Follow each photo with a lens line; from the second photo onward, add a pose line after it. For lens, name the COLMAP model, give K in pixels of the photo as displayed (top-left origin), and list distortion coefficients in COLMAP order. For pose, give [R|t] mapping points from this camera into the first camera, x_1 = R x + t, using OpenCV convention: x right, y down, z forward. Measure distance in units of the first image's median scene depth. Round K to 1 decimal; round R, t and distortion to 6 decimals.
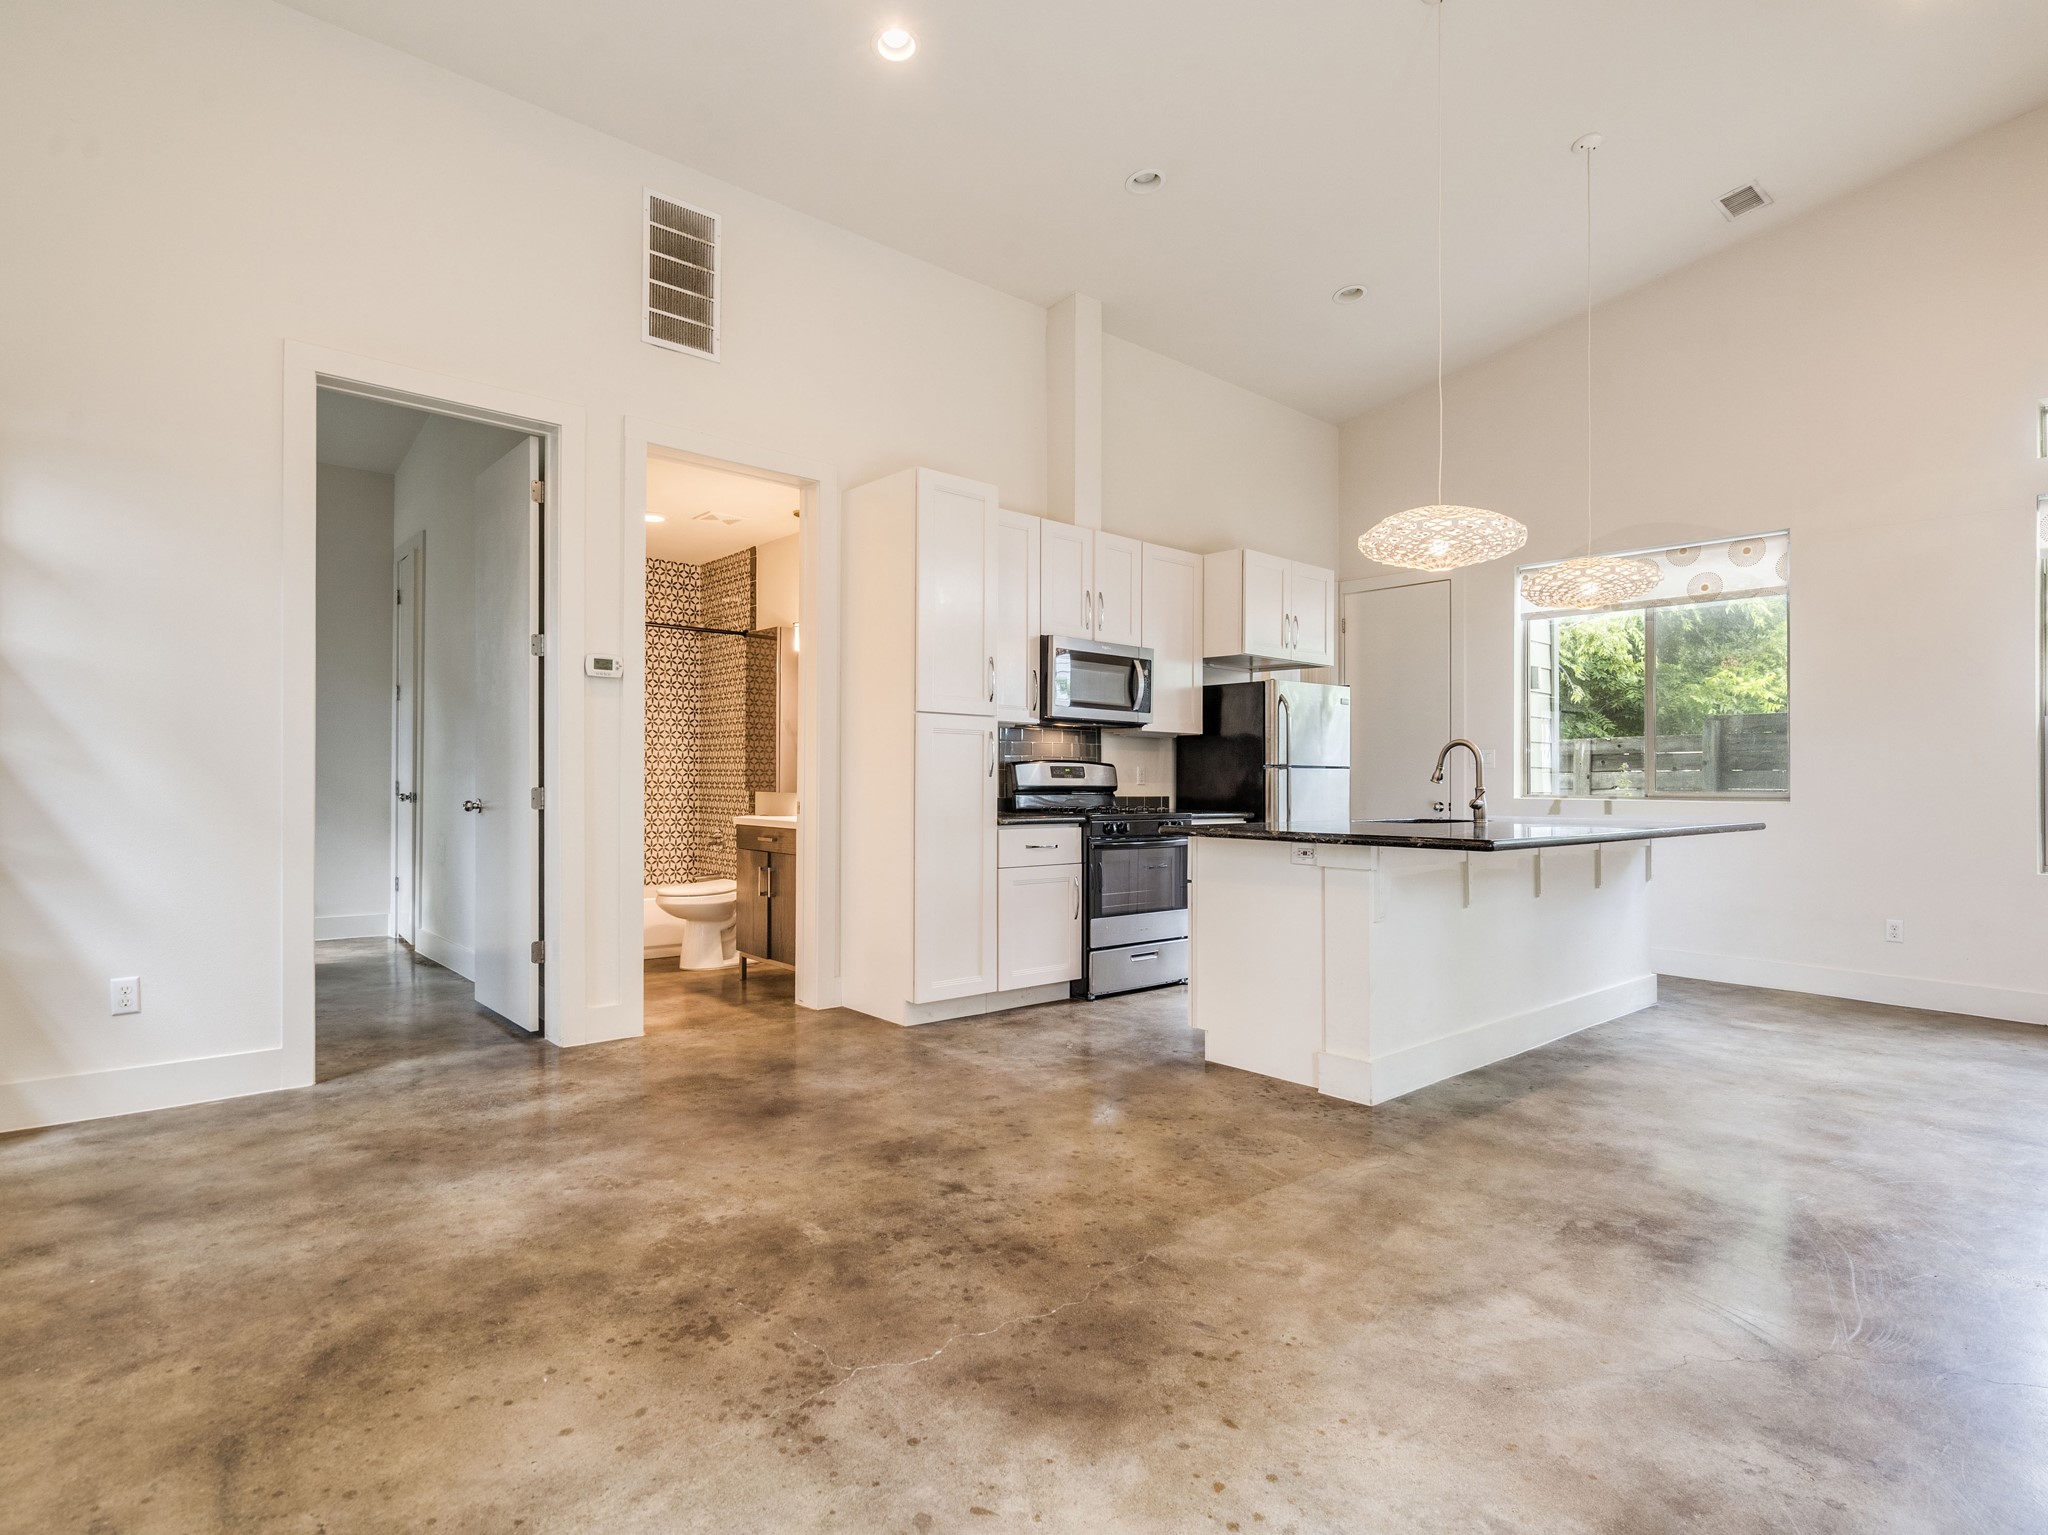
lens RADIAL K [[1076.1, 0, 1026.0], [0, 1076.1, 732.3], [0, 0, 1]] dist [-0.006219, 0.001969]
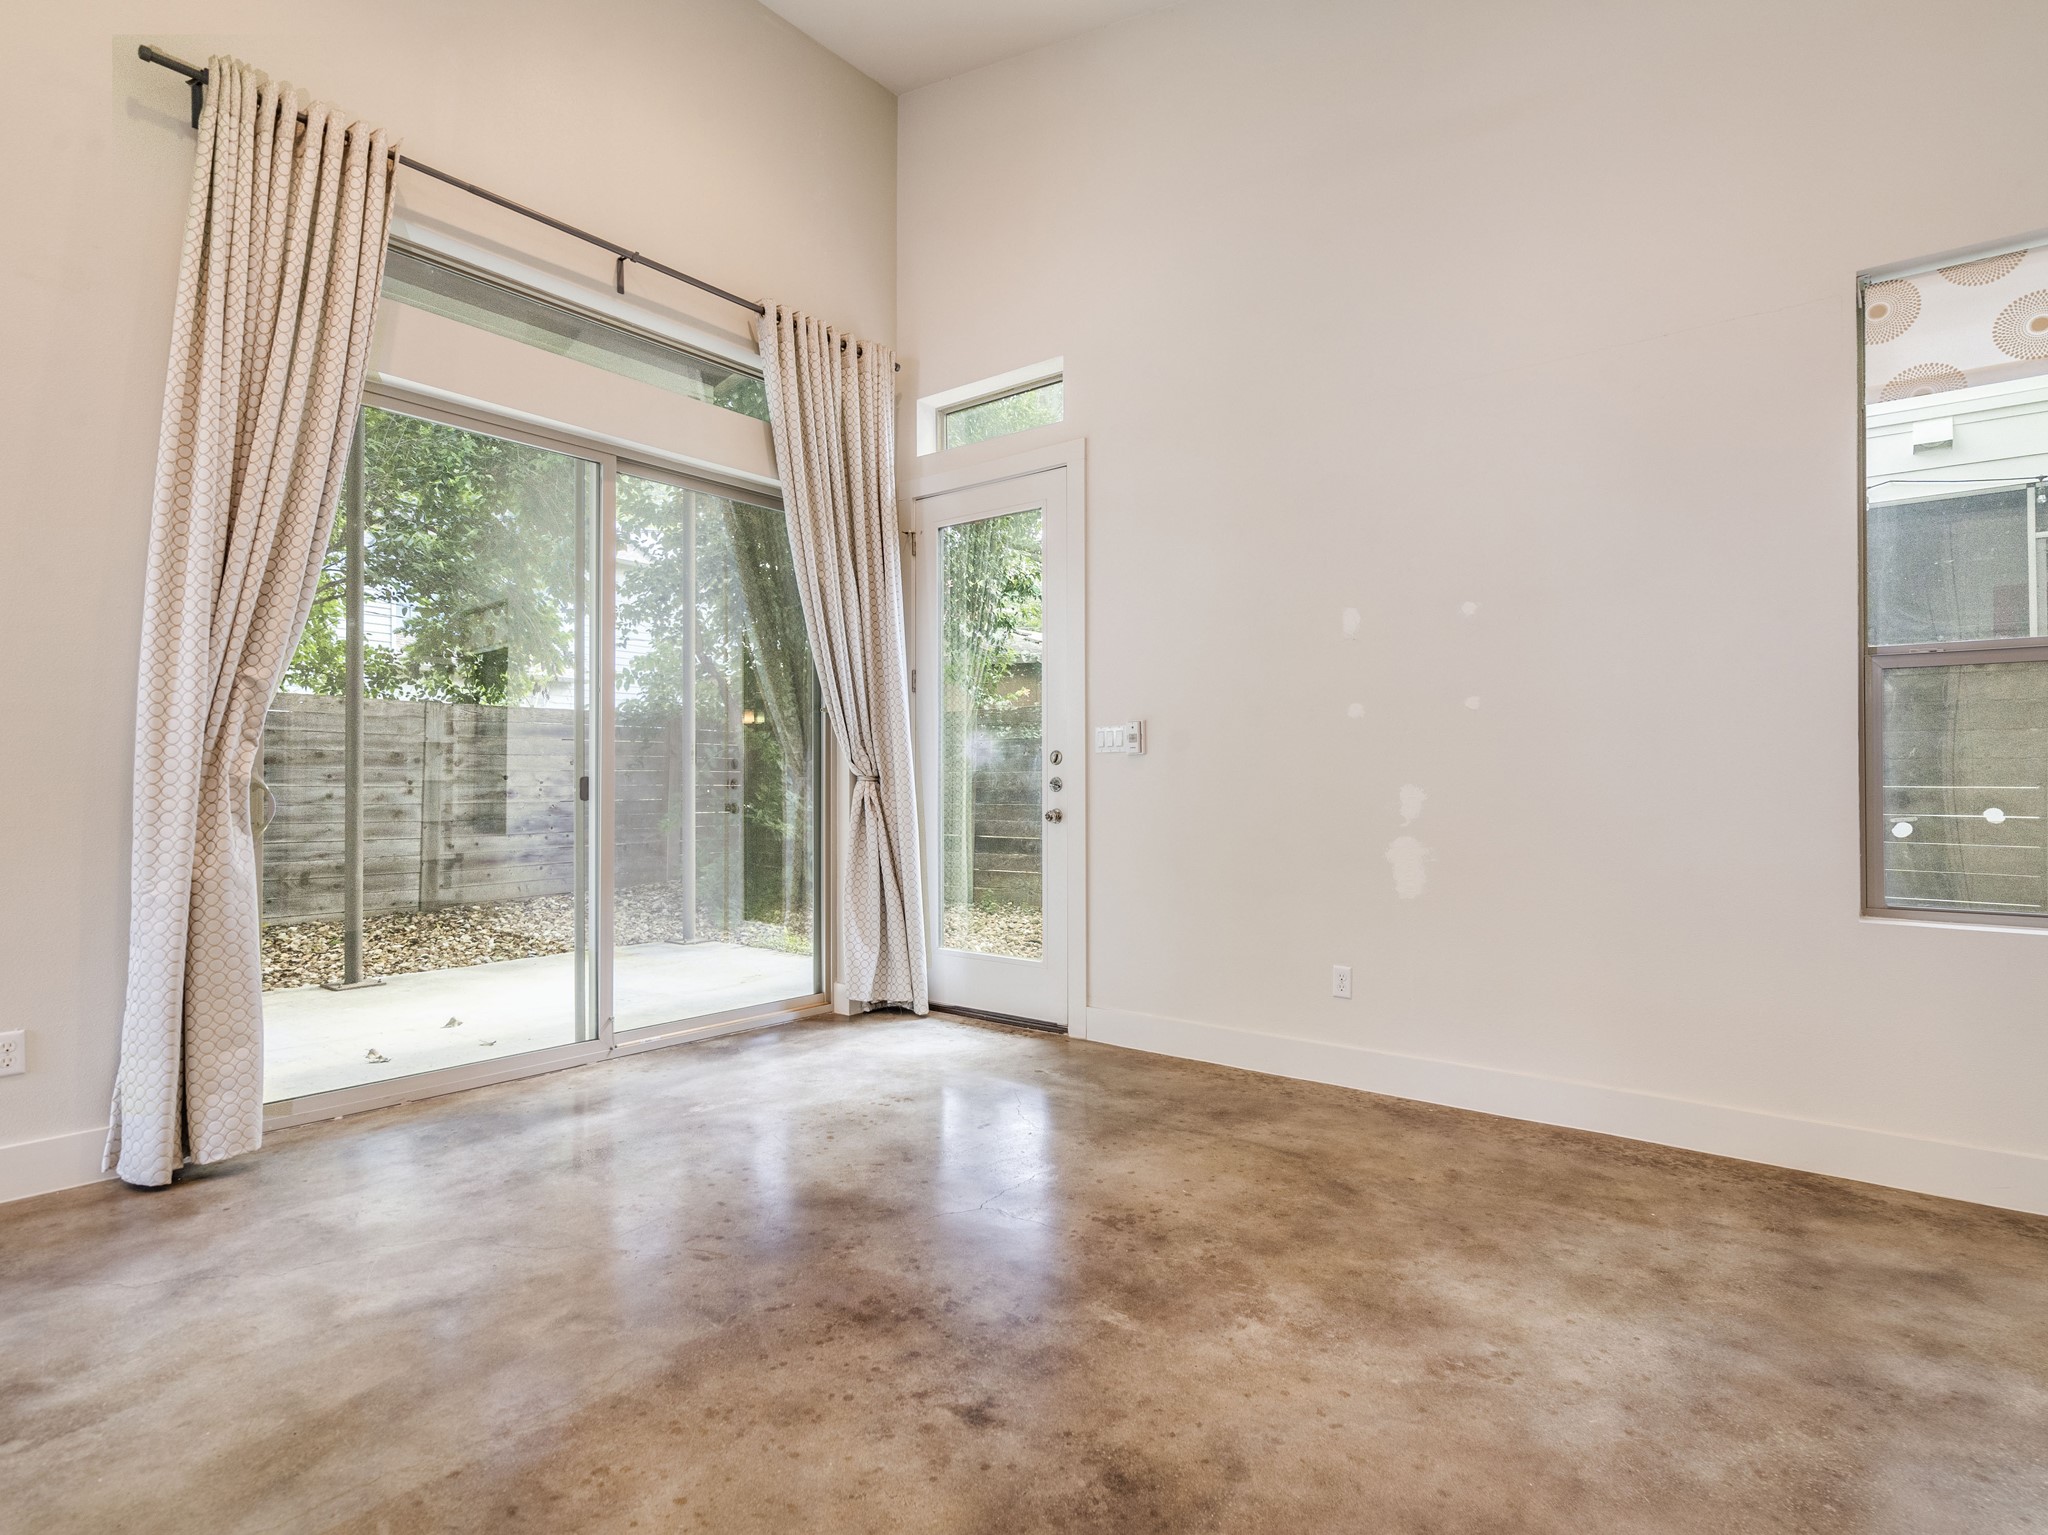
lens RADIAL K [[1078.9, 0, 1026.8], [0, 1078.9, 776.3], [0, 0, 1]] dist [-0.006801, 0.001705]
pose [[-0.984675, -0.013890, -0.173847, 0.016053], [-0.005038, 0.998673, -0.051256, 0.049563], [0.174328, -0.049595, -0.983438, 1.145247]]
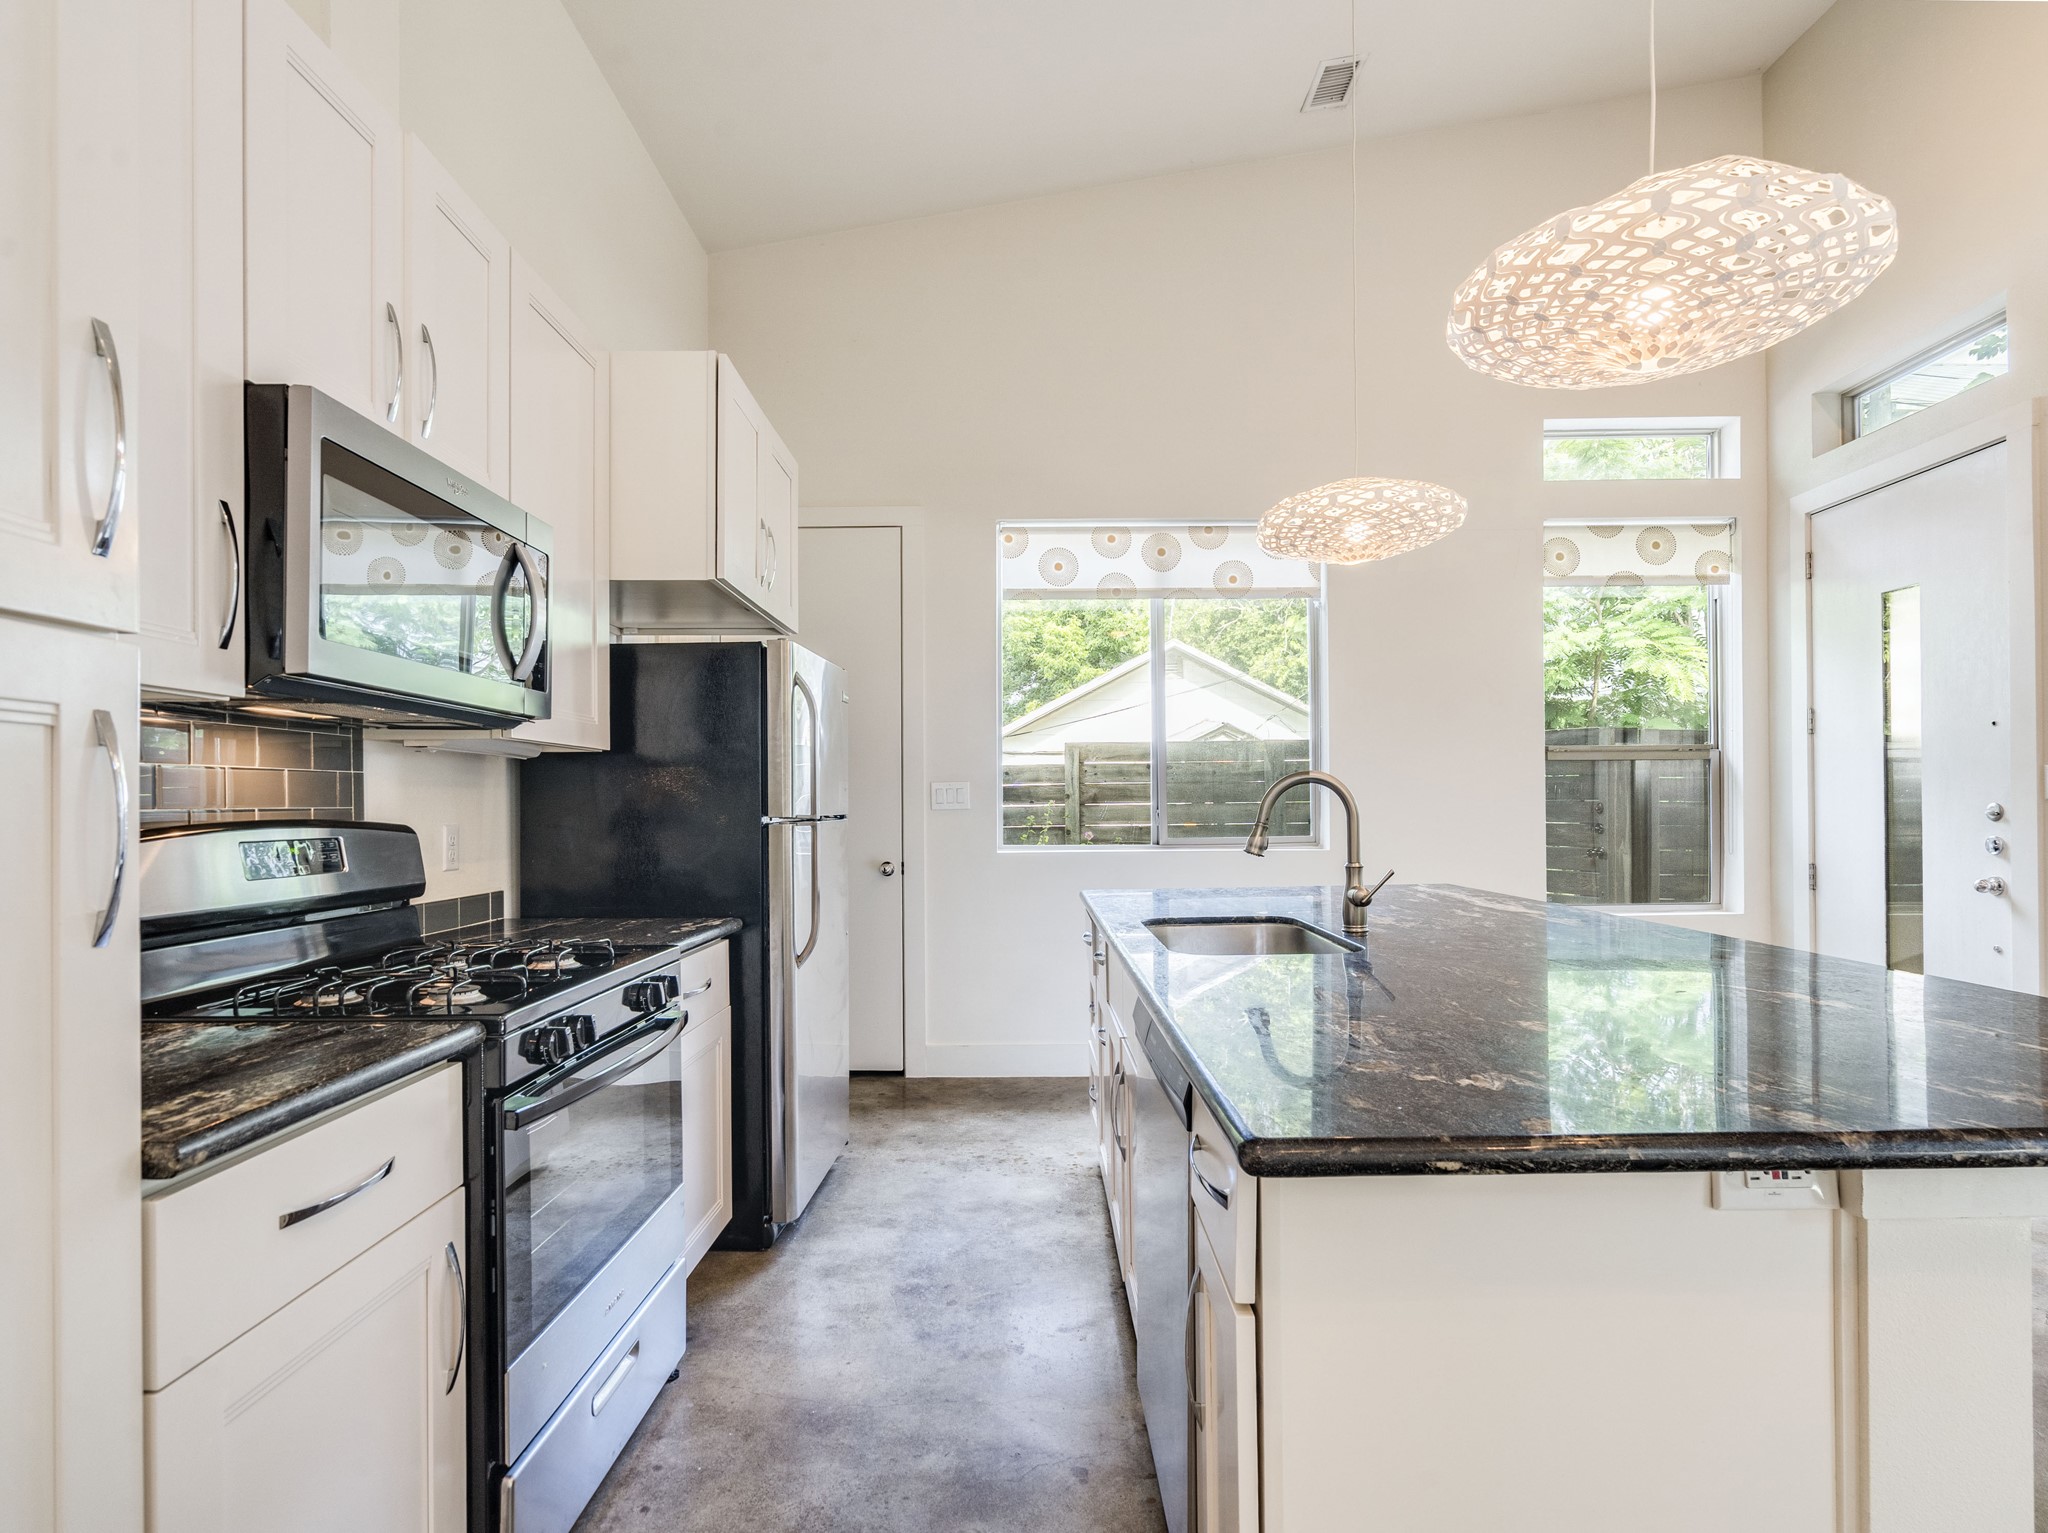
lens RADIAL K [[1063.5, 0, 1031.2], [0, 1063.5, 791.0], [0, 0, 1]] dist [-0.000881, -0.000237]
pose [[0.656567, -0.004337, 0.754255, -0.084437], [-0.020169, 0.999525, 0.023304, 0.007779], [-0.753998, -0.030513, 0.656168, 0.902770]]
